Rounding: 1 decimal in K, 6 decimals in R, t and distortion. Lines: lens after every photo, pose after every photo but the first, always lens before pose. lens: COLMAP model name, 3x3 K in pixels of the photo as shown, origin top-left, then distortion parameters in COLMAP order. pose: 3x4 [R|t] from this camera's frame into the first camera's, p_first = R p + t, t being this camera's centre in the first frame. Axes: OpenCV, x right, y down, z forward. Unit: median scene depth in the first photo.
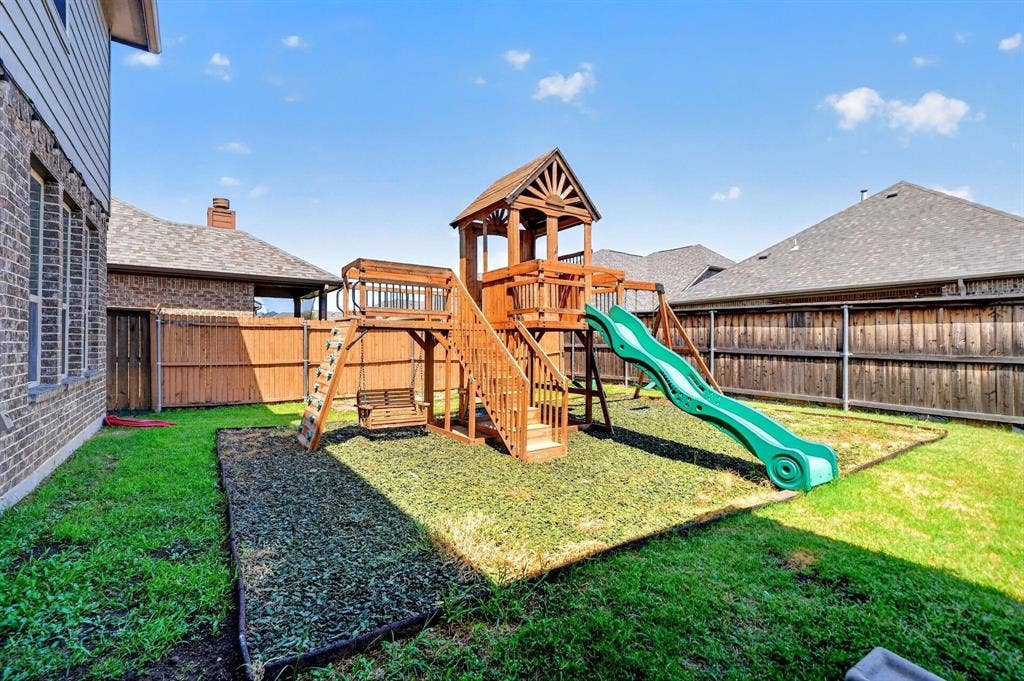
lens RADIAL K [[462.3, 0, 516.3], [0, 462.3, 341.2], [0, 0, 1]] dist [-0.000527, 0.000035]
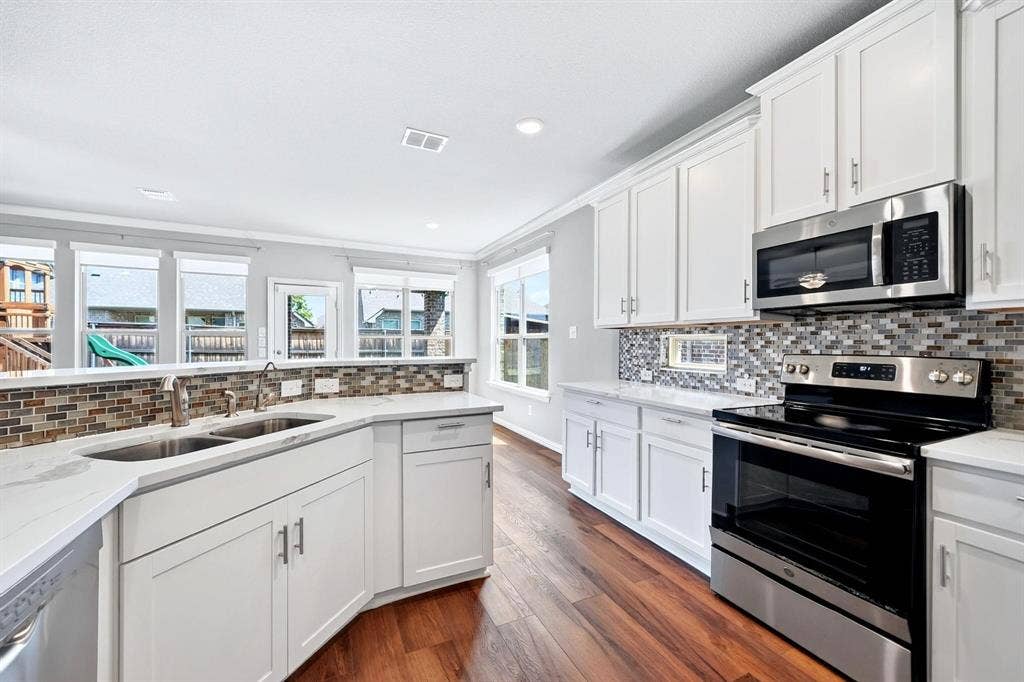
lens RADIAL K [[402.2, 0, 513.1], [0, 402.2, 343.2], [0, 0, 1]] dist [-0.003097, -0.000092]
pose [[0.173011, -0.005093, 0.984907, -0.912479], [-0.004993, 0.999969, 0.006048, -0.028437], [-0.984907, -0.005964, 0.172980, -0.826004]]
